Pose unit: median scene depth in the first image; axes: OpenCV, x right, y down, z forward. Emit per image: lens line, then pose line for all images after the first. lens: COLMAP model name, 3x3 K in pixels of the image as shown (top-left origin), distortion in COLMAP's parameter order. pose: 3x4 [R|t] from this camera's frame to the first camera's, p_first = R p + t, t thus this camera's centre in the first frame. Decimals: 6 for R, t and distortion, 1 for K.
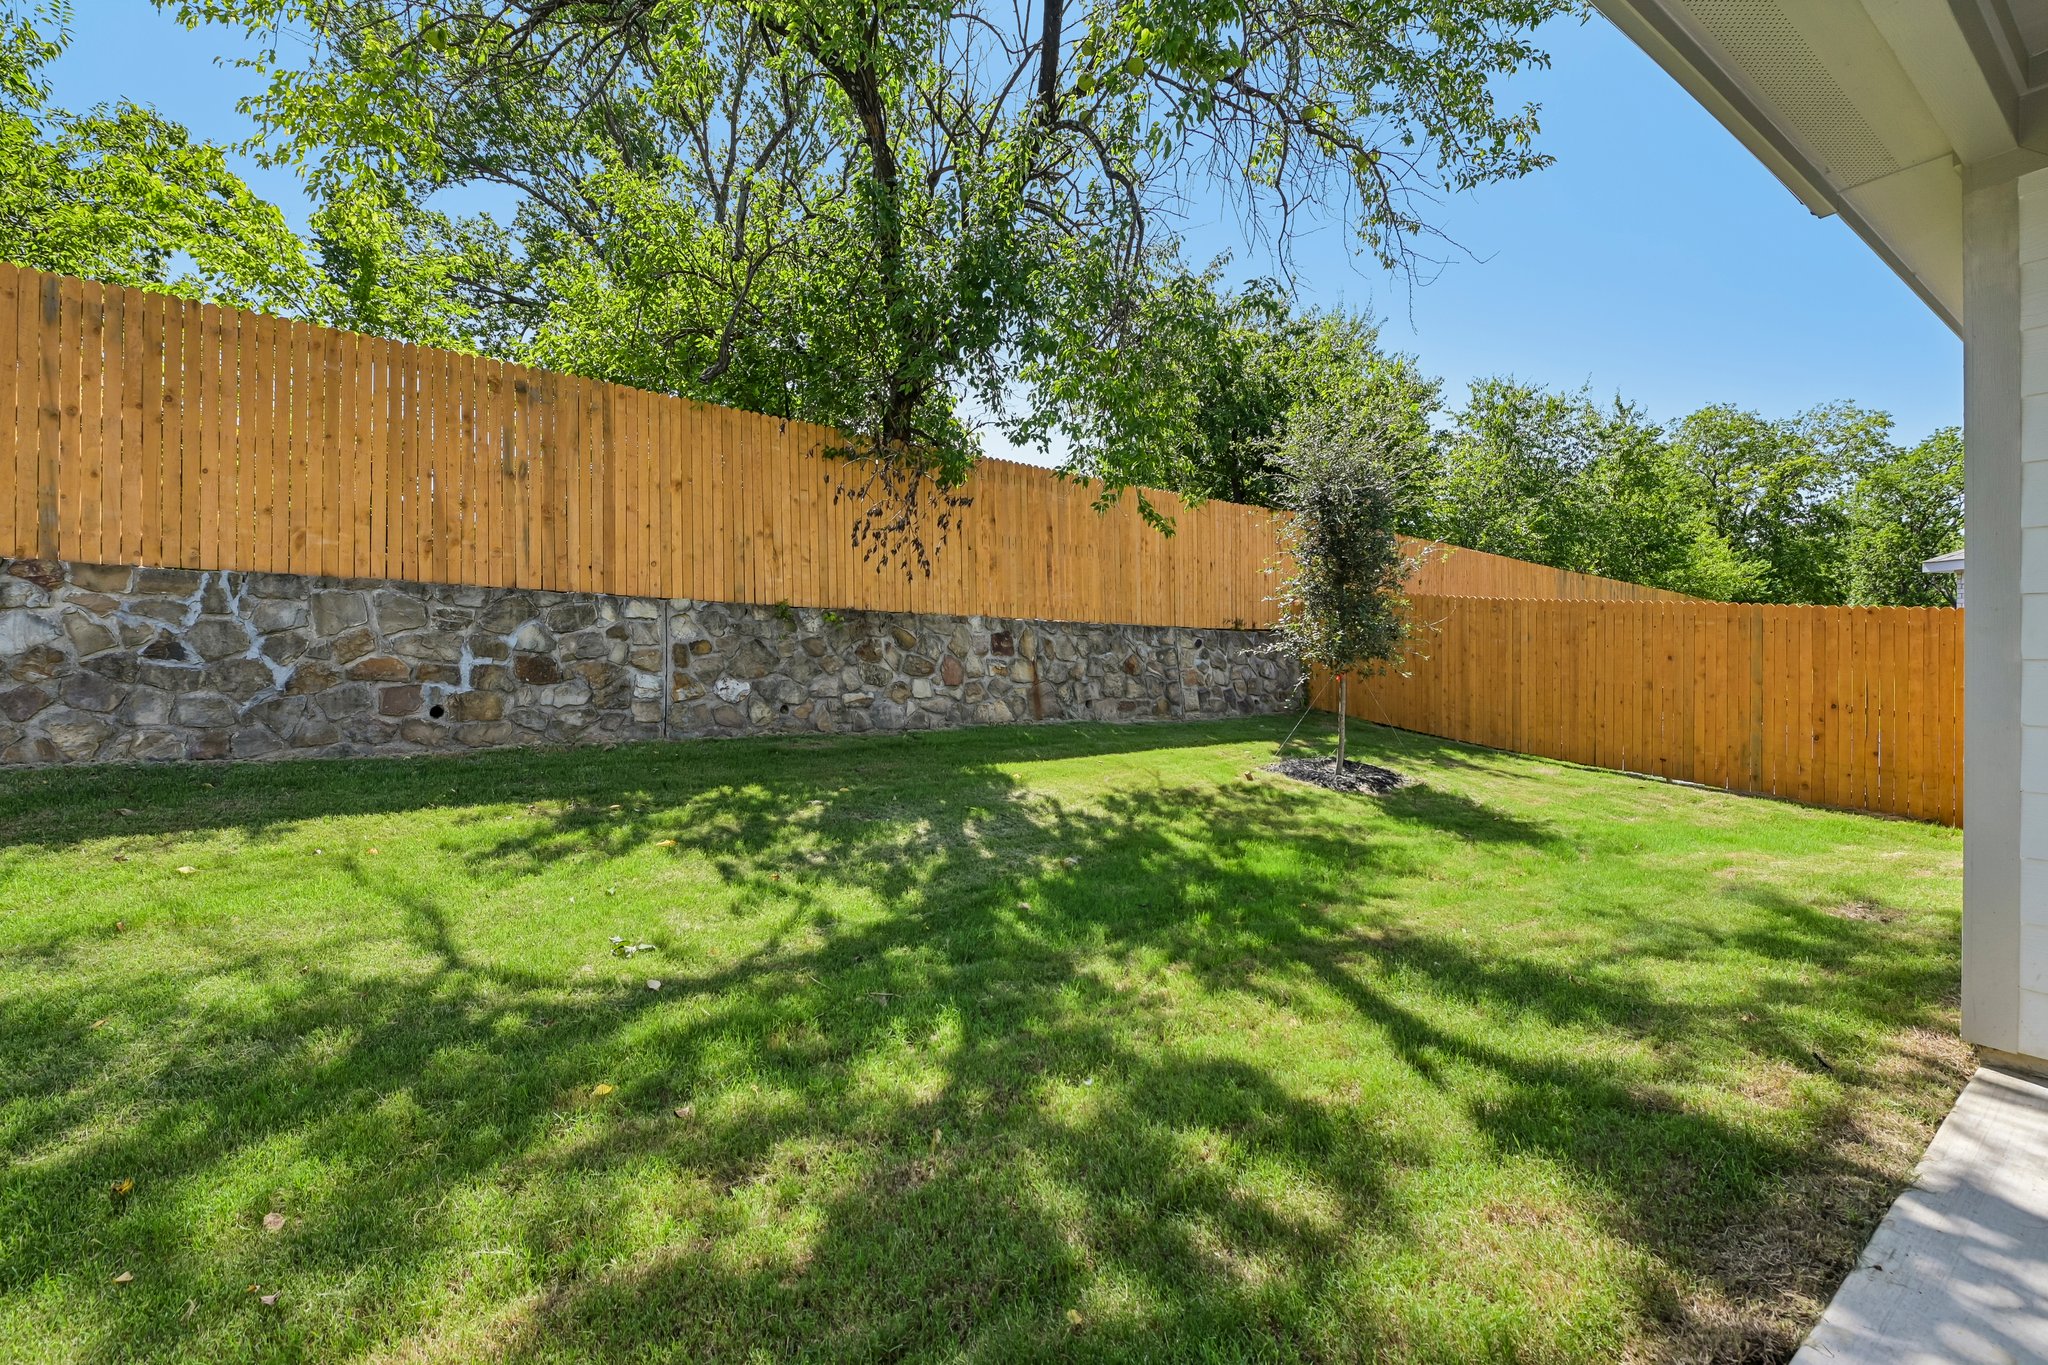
lens RADIAL K [[823.4, 0, 1027.4], [0, 823.4, 666.9], [0, 0, 1]] dist [-0.006461, 0.000348]
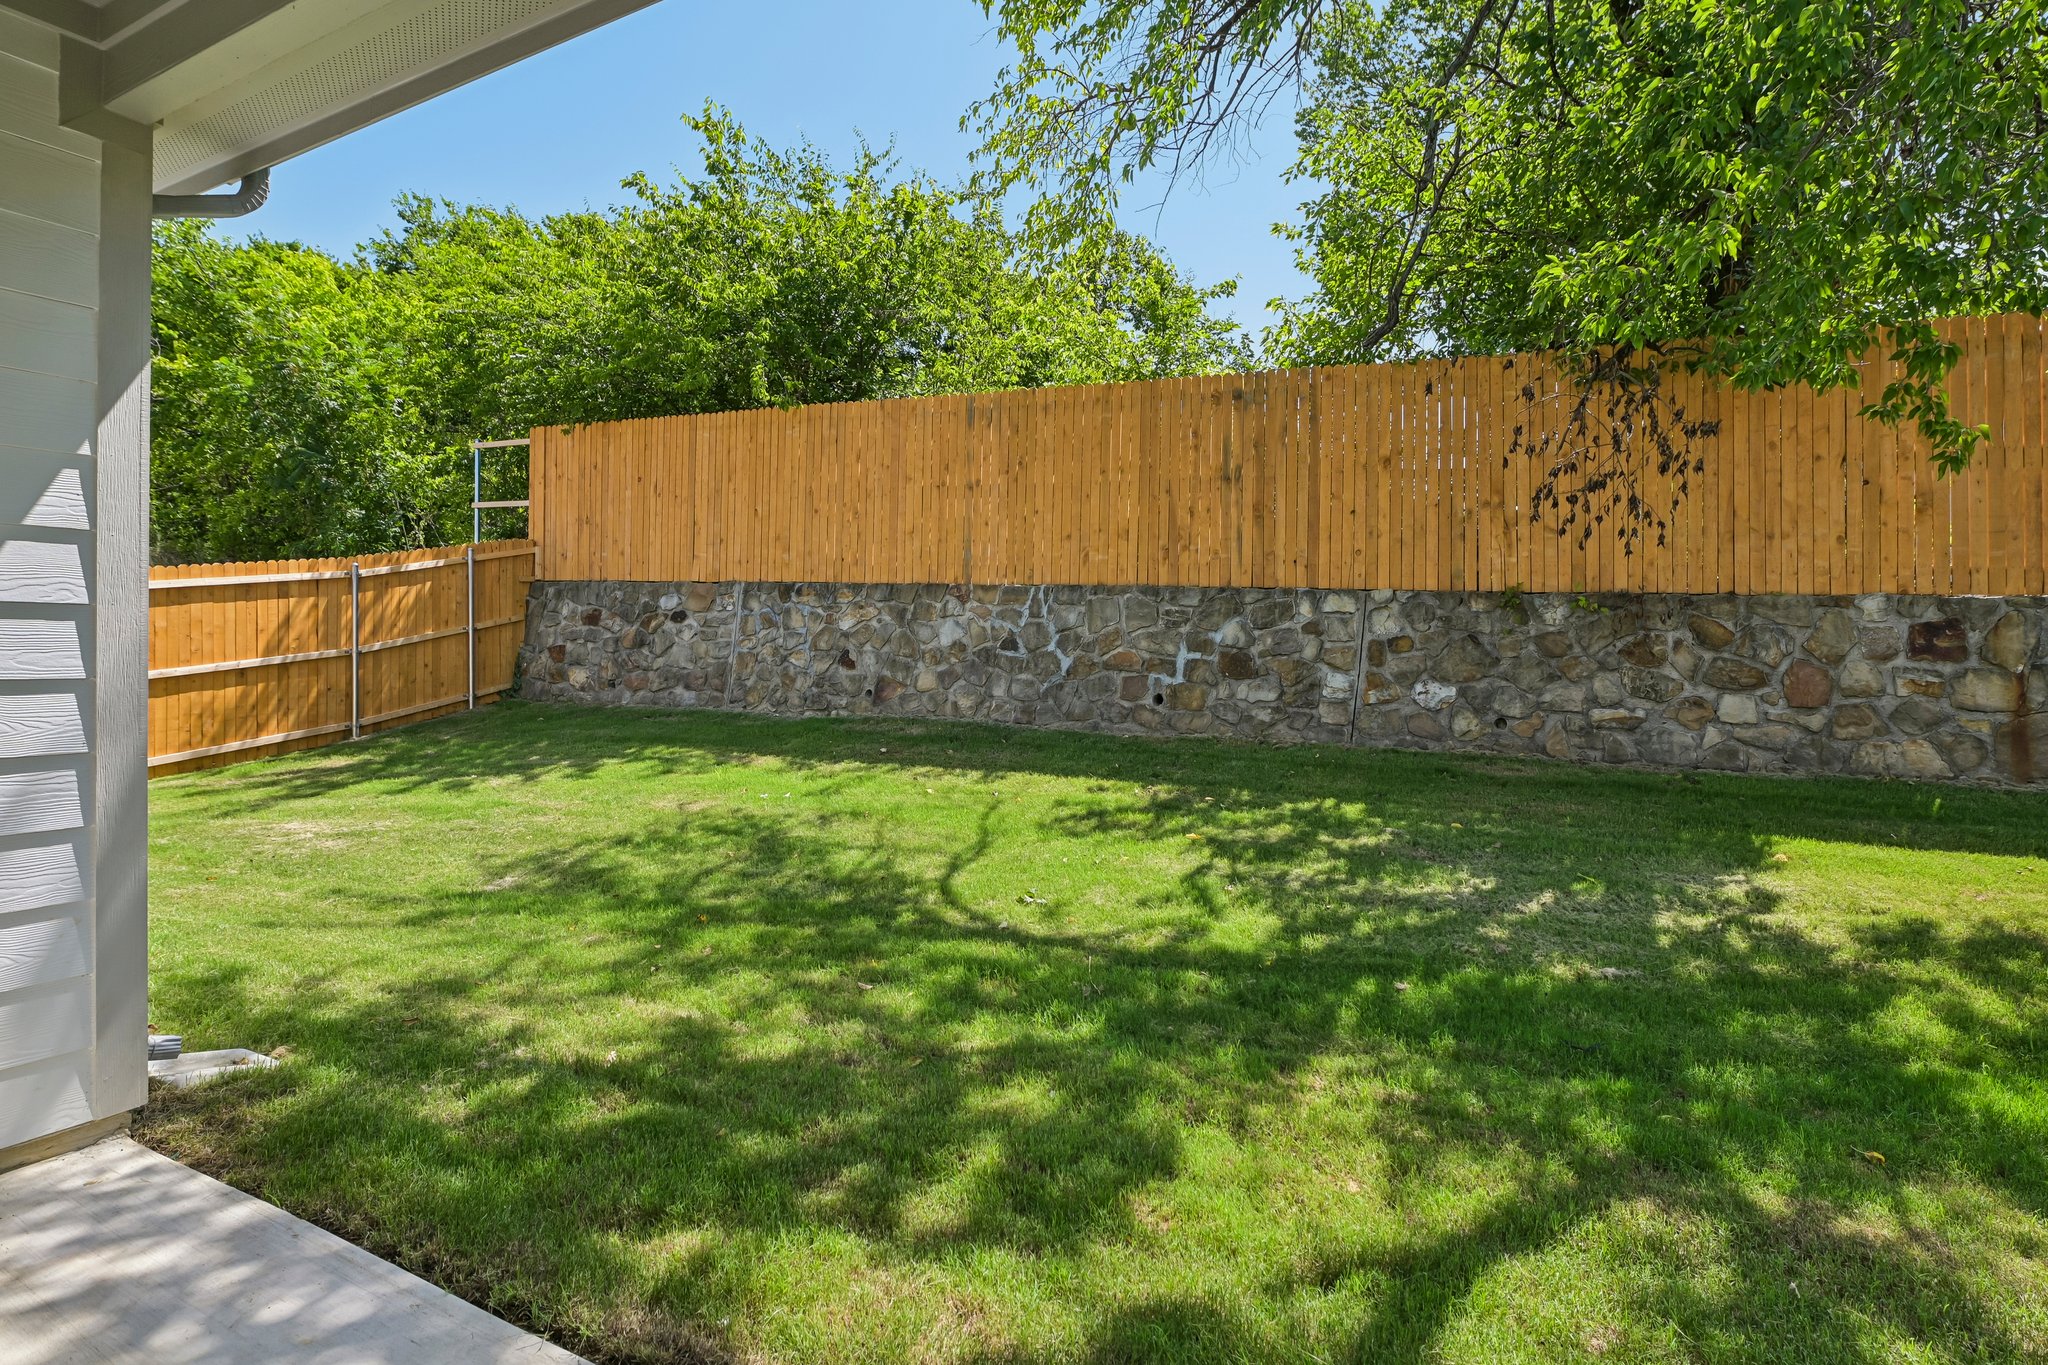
lens RADIAL K [[1041.3, 0, 1022.2], [0, 1041.3, 646.9], [0, 0, 1]] dist [-0.003832, -0.001536]
pose [[0.472207, 0.010353, -0.881427, 0.406480], [-0.023822, 0.999716, -0.001020, -0.010809], [0.881166, 0.021479, 0.472320, 0.132087]]
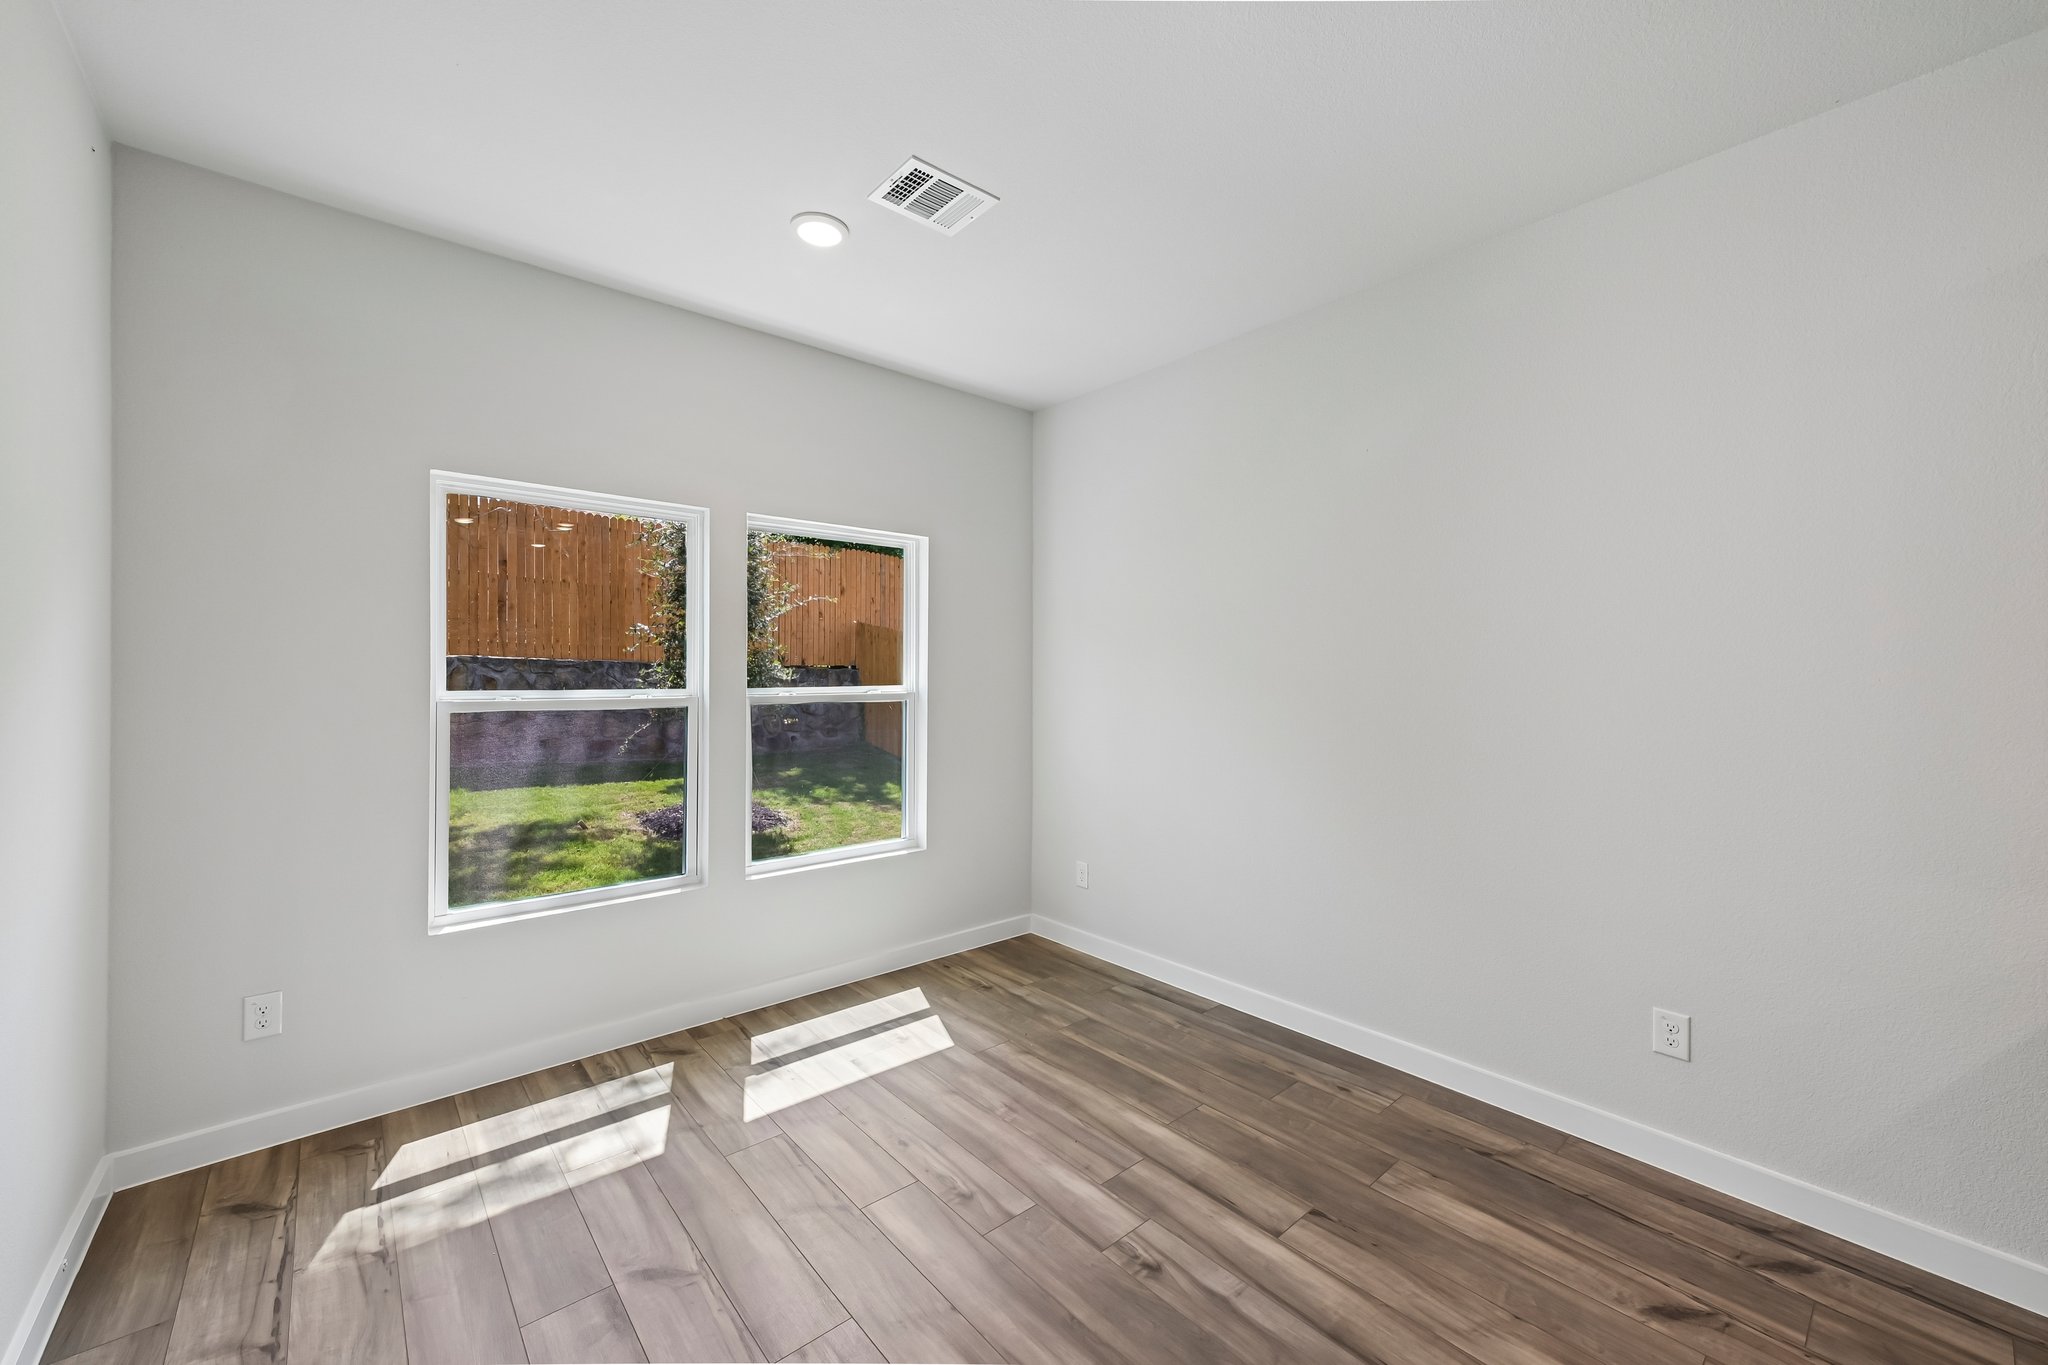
lens RADIAL K [[795.8, 0, 1029.3], [0, 795.8, 673.2], [0, 0, 1]] dist [0.009571, 0.000470]
pose [[0.989793, 0.011800, 0.142020, 0.717485], [-0.009131, 0.999770, -0.019428, -0.035744], [-0.142216, 0.017933, 0.989673, -0.021734]]
